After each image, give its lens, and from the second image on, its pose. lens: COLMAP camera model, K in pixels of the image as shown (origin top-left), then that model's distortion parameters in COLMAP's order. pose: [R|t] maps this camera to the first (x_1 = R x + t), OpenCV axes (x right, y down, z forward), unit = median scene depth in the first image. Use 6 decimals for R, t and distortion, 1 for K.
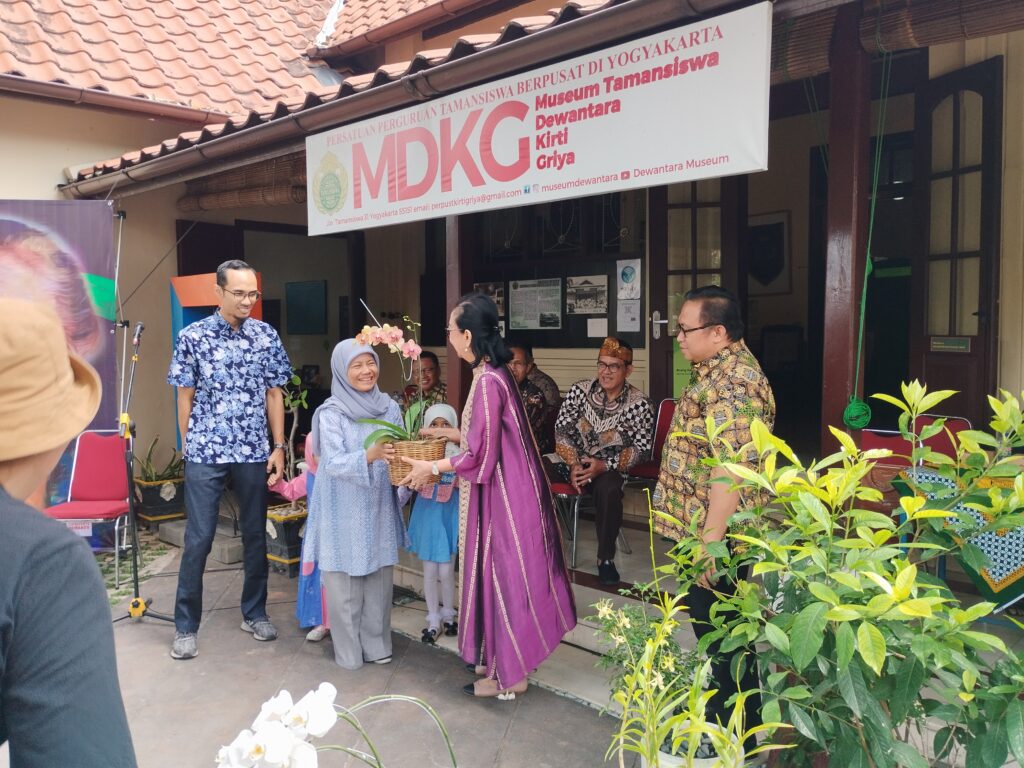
lens RADIAL K [[871.6, 0, 511.8], [0, 871.6, 389.5], [0, 0, 1]] dist [0.000589, -0.008797]
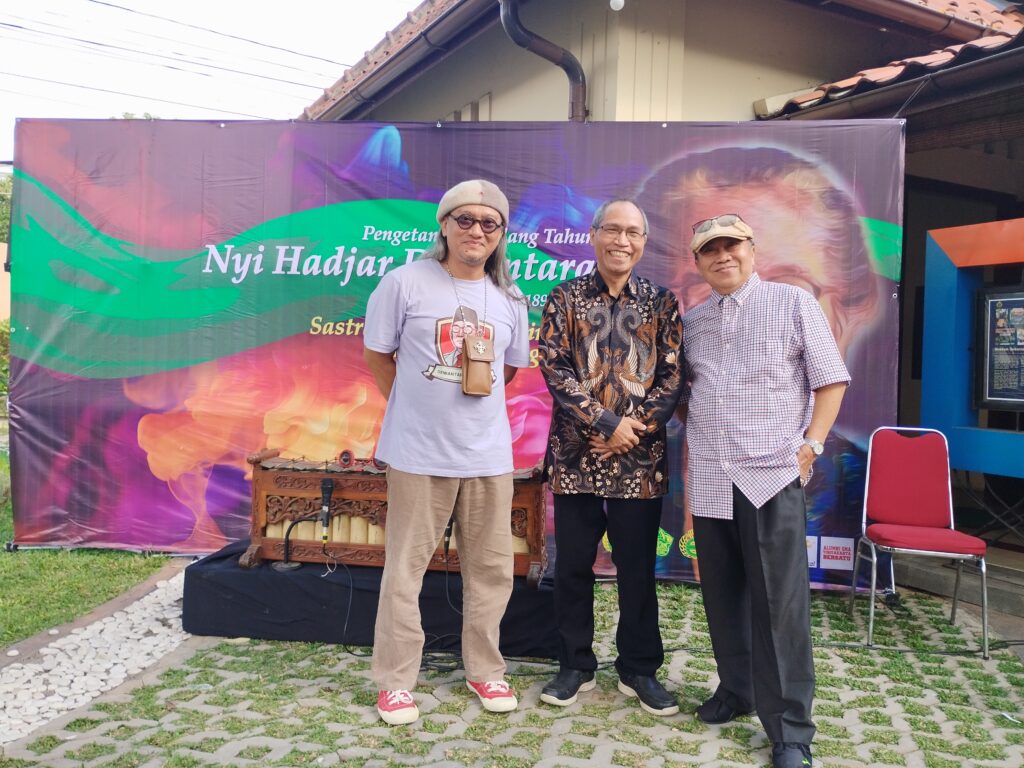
lens RADIAL K [[862.1, 0, 515.1], [0, 862.1, 385.8], [0, 0, 1]] dist [0.079597, -0.130369]
pose [[0.953039, 0.043446, -0.299714, -0.546427], [-0.050306, 0.998618, -0.015207, 0.038099], [0.298639, 0.029570, 0.953908, 0.200057]]
